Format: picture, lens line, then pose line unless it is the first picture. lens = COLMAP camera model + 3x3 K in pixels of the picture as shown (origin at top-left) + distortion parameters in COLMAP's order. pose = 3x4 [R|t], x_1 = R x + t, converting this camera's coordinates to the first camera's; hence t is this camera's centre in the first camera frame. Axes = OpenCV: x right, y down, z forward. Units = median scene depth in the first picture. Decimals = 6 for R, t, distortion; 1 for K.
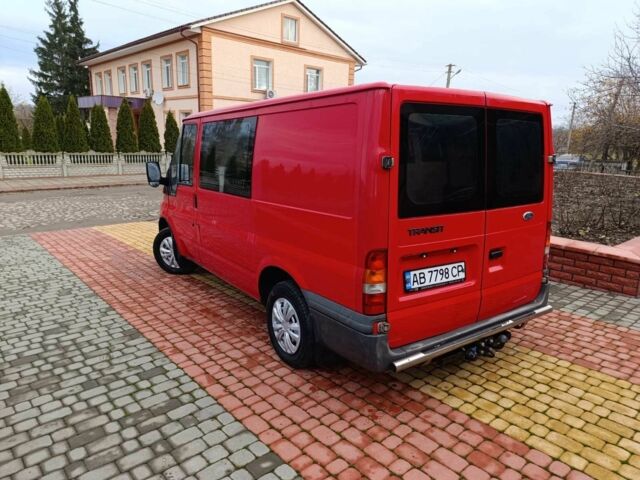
lens RADIAL K [[434.9, 0, 320.0], [0, 434.9, 240.0], [0, 0, 1]] dist [0.042116, -0.038875]
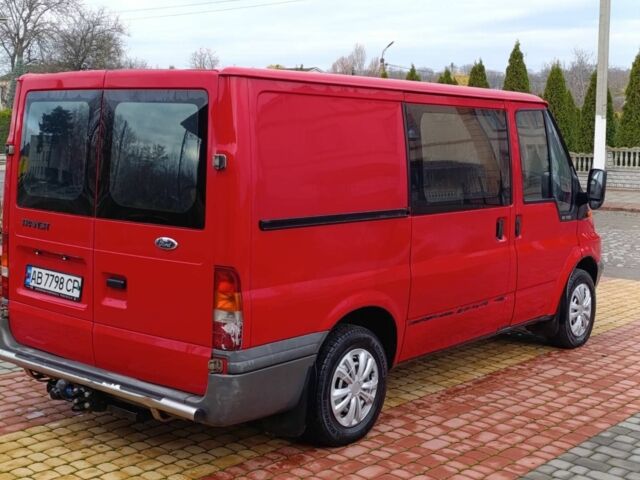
lens RADIAL K [[879.3, 0, 320.0], [0, 879.3, 240.0], [0, 0, 1]] dist [0.167043, -0.619139]
pose [[0.281906, 0.122434, -0.951598, 1.935188], [-0.213010, 0.975058, 0.062350, -0.206605], [0.935498, 0.185124, 0.300954, 0.879376]]
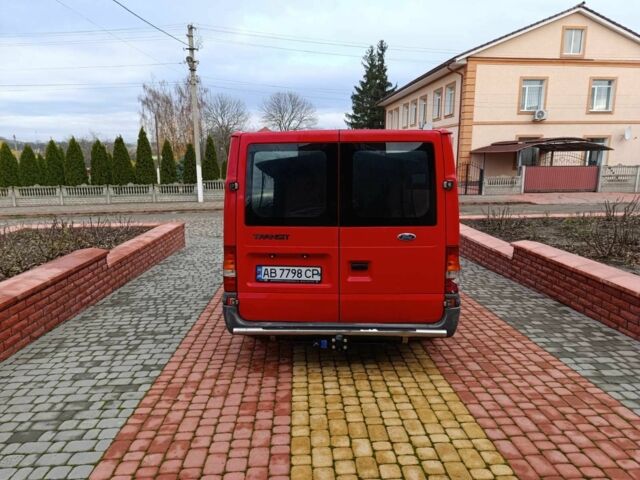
lens RADIAL K [[434.9, 0, 320.0], [0, 434.9, 240.0], [0, 0, 1]] dist [0.042116, -0.038875]
pose [[0.789230, 0.079405, -0.608943, 1.032471], [-0.113243, 0.993418, -0.017232, -0.005045], [0.603566, 0.082559, 0.793027, 0.025620]]
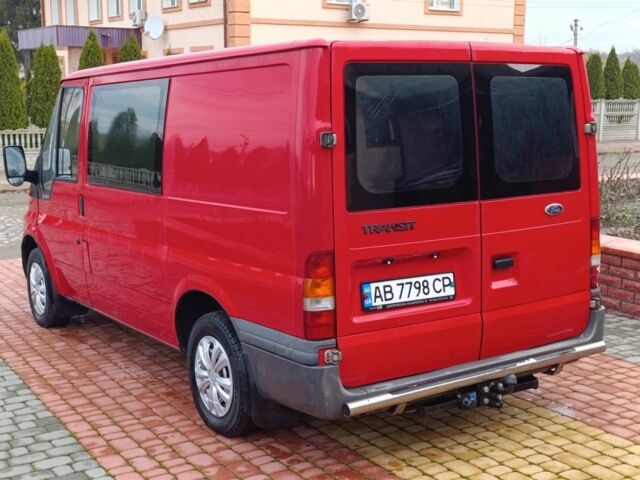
lens RADIAL K [[879.3, 0, 320.0], [0, 879.3, 240.0], [0, 0, 1]] dist [0.167043, -0.619139]
pose [[0.999631, -0.023624, -0.013408, 0.126629], [0.022734, 0.997750, -0.063078, 0.081026], [0.014868, 0.062750, 0.997919, -0.455971]]
